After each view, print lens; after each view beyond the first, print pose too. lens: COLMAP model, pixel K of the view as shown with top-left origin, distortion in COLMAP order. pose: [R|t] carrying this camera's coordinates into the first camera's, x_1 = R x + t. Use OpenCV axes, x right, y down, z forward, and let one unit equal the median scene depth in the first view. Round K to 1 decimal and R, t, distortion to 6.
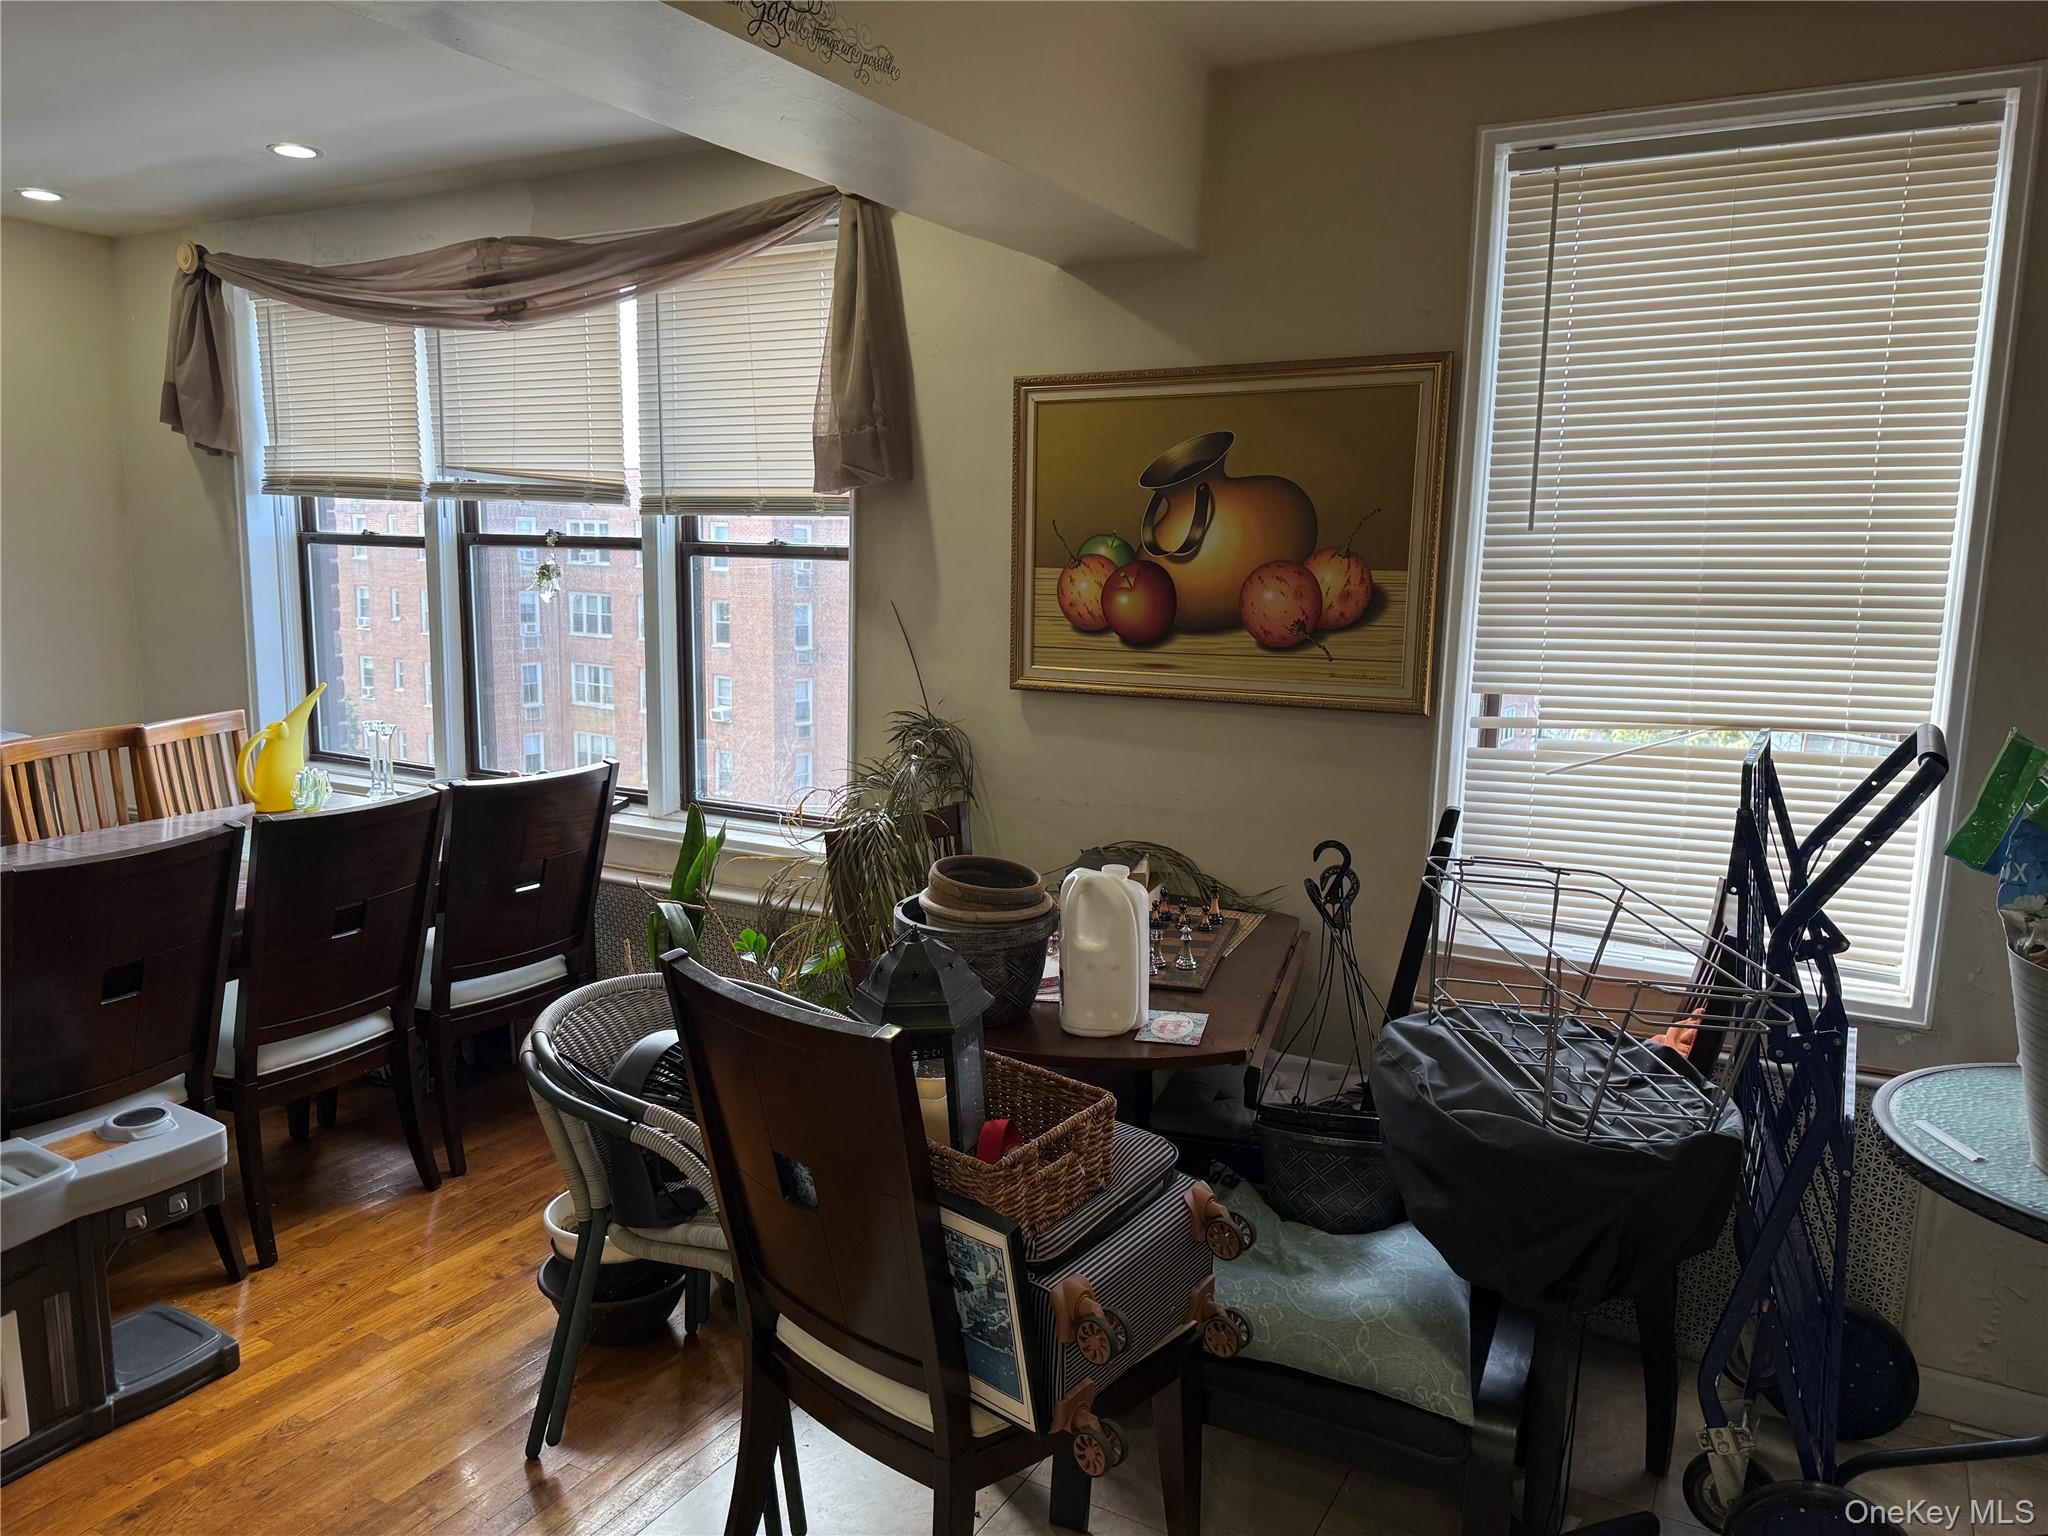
lens RADIAL K [[1442.9, 0, 1005.9], [0, 1442.9, 782.4], [0, 0, 1]] dist [0.051413, -0.057177]
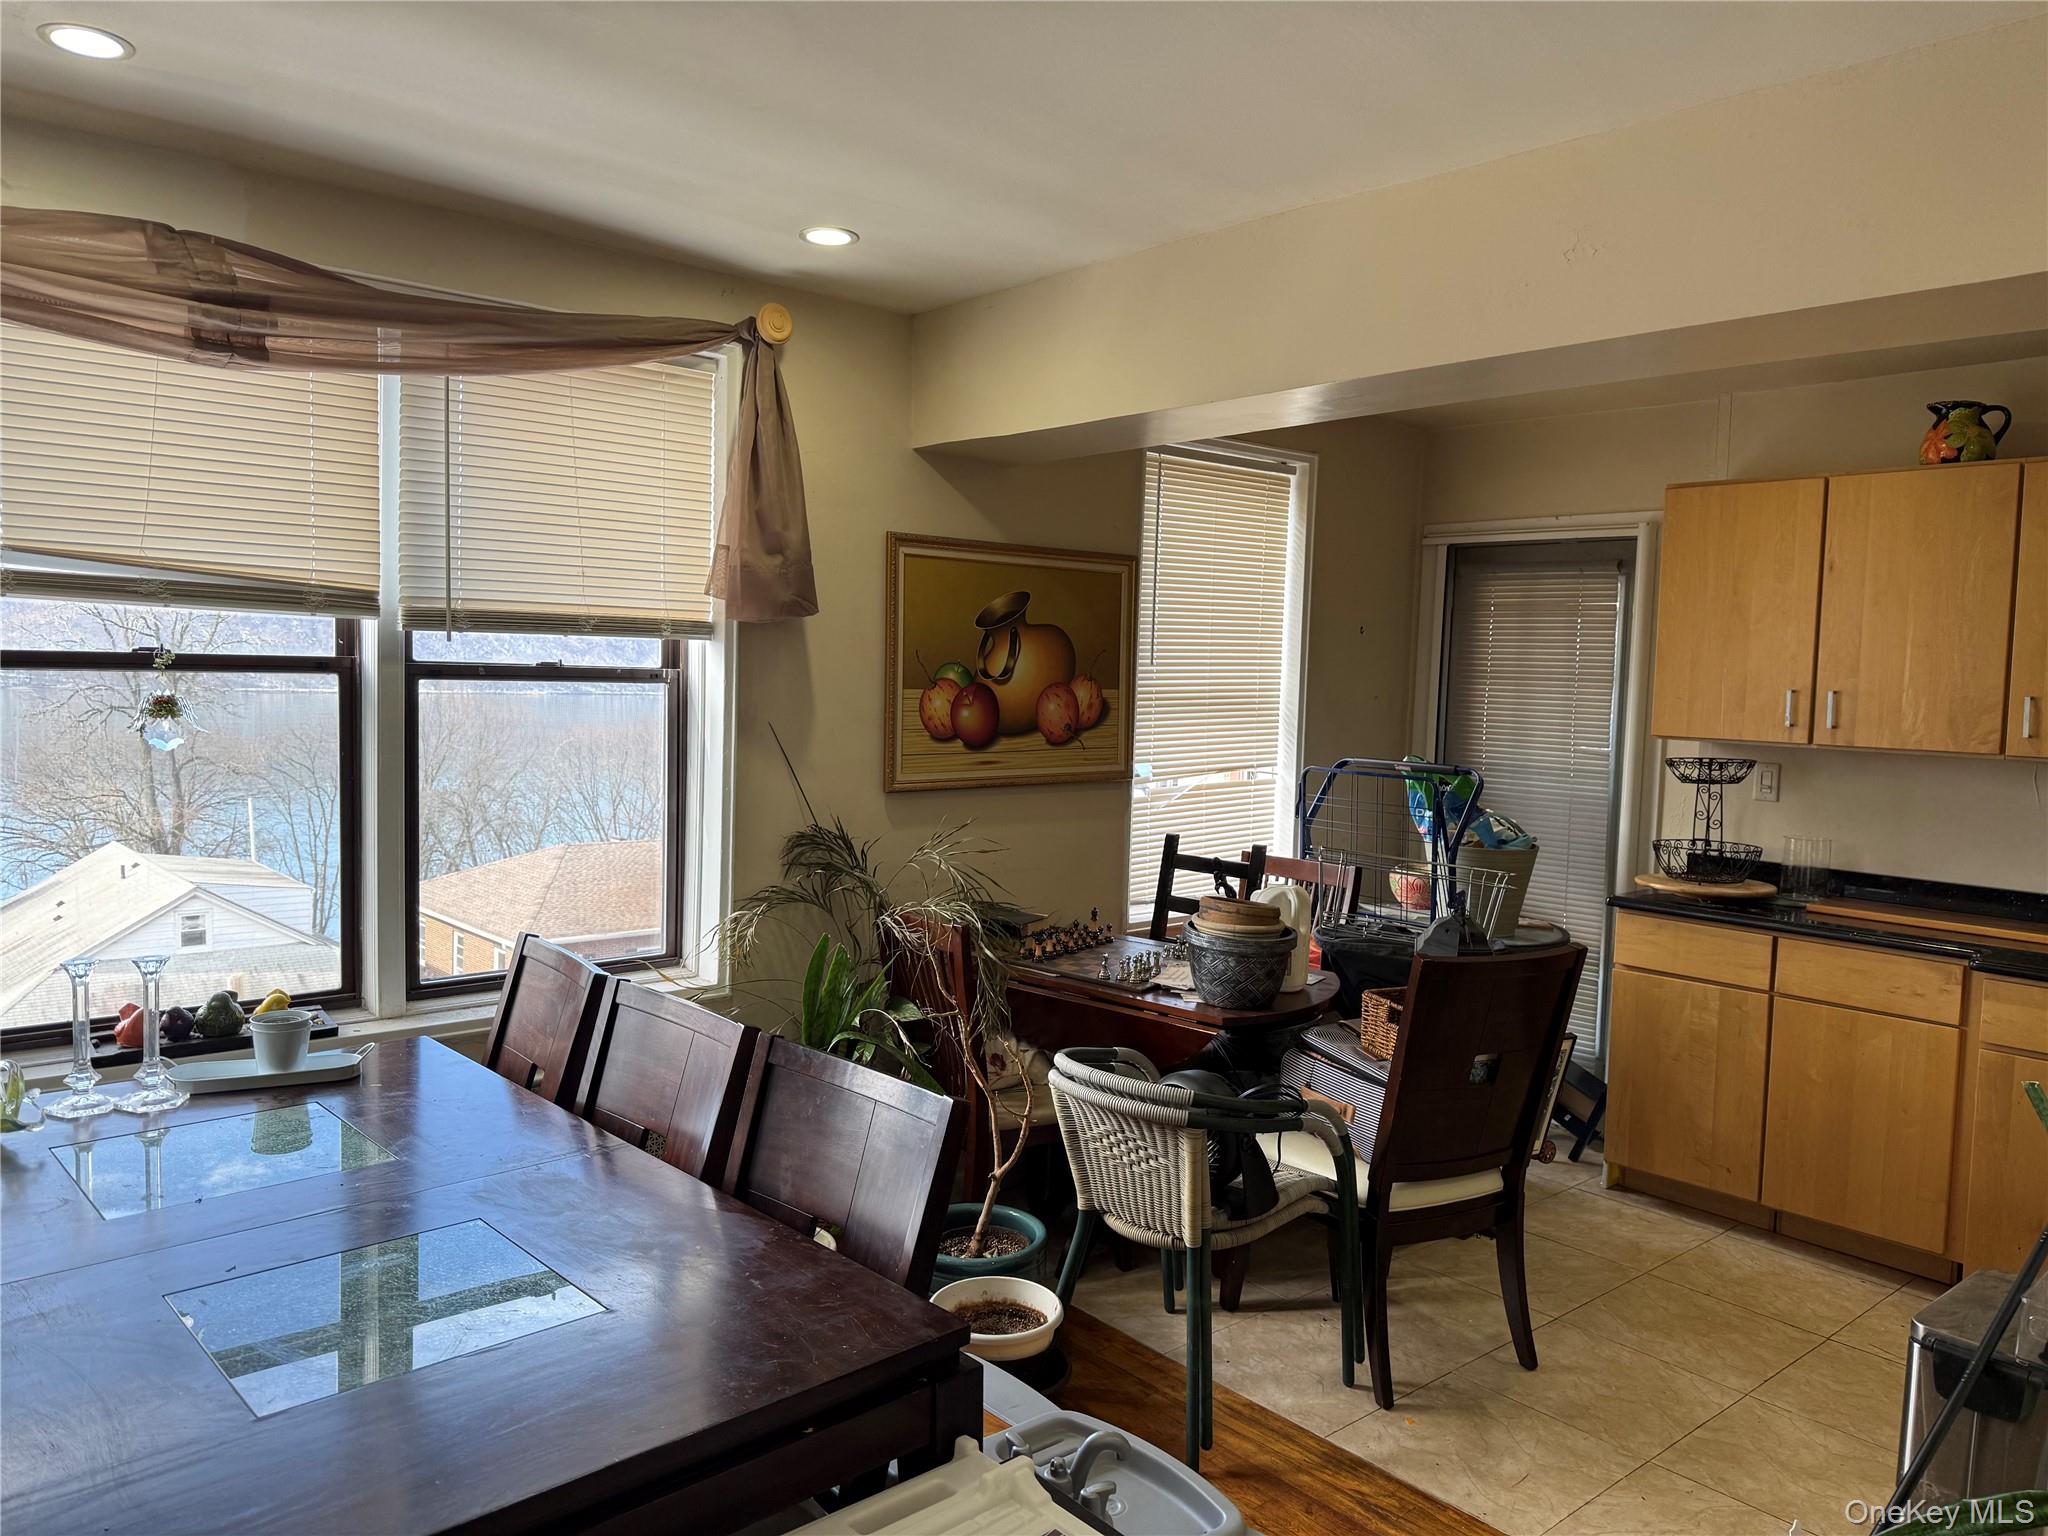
lens RADIAL K [[1442.9, 0, 1024.3], [0, 1442.9, 761.6], [0, 0, 1]] dist [0.051413, -0.057177]
pose [[0.331456, -0.066877, 0.941097, -1.149990], [0.133310, 0.990797, 0.023456, -0.111457], [-0.934005, 0.117683, 0.337321, 0.545655]]
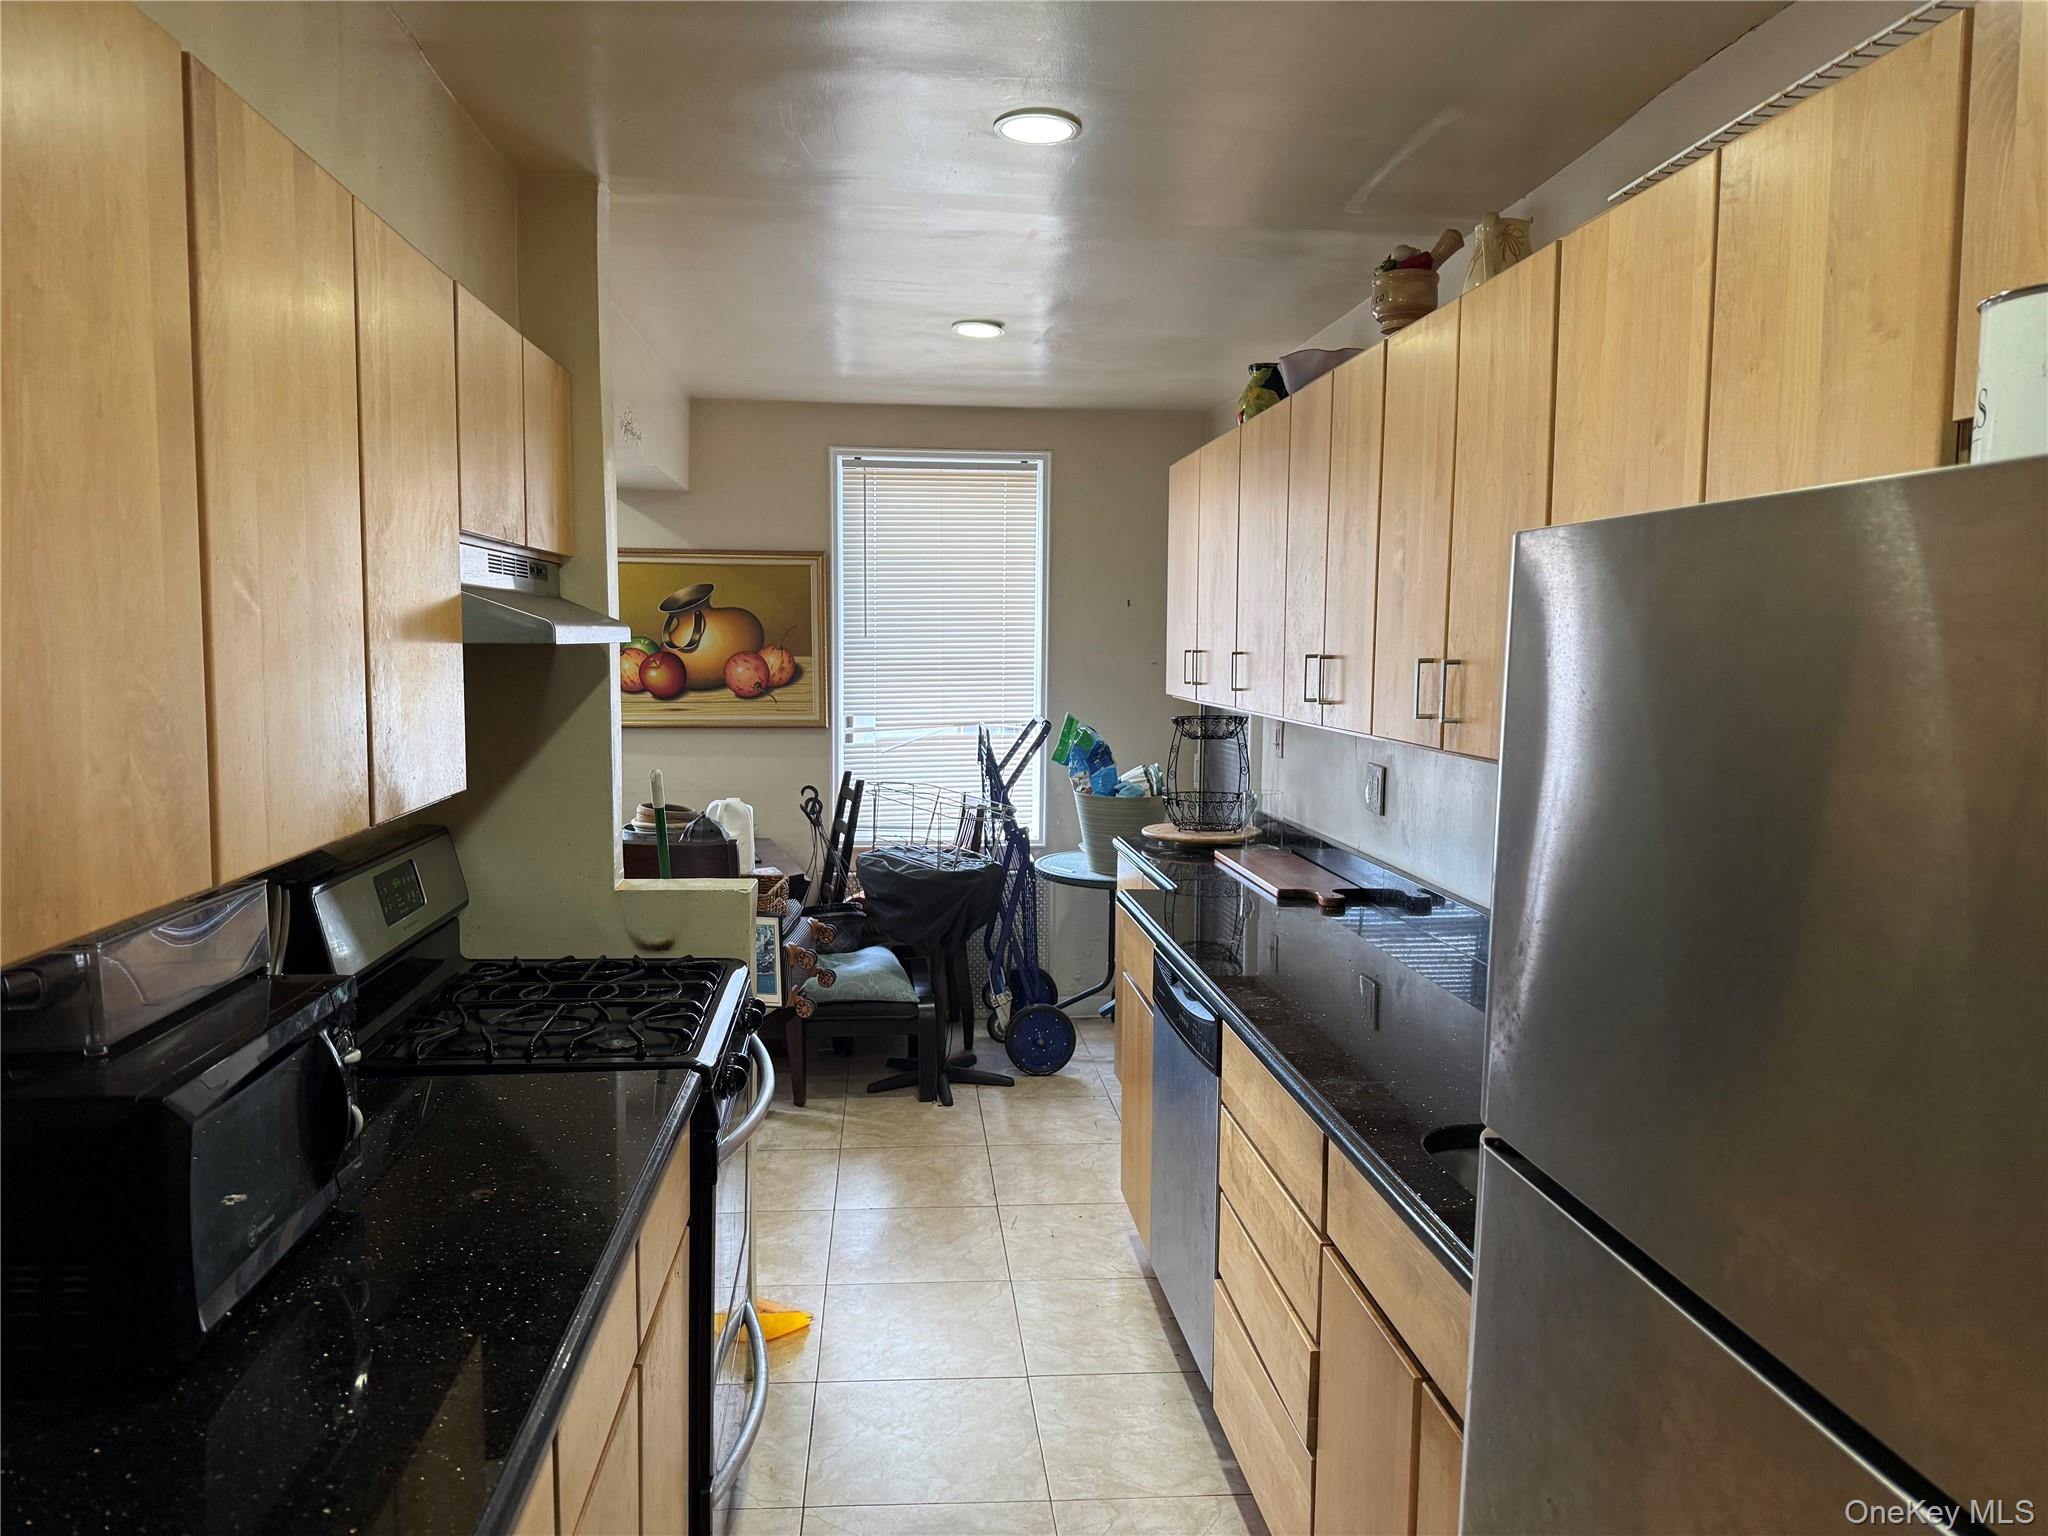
lens RADIAL K [[1442.9, 0, 1075.5], [0, 1442.9, 792.4], [0, 0, 1]] dist [0.051413, -0.057177]
pose [[0.801997, -0.072963, 0.592855, -0.594140], [0.097059, 0.995240, -0.008814, 0.089160], [-0.589390, 0.064610, 0.805261, -0.767201]]
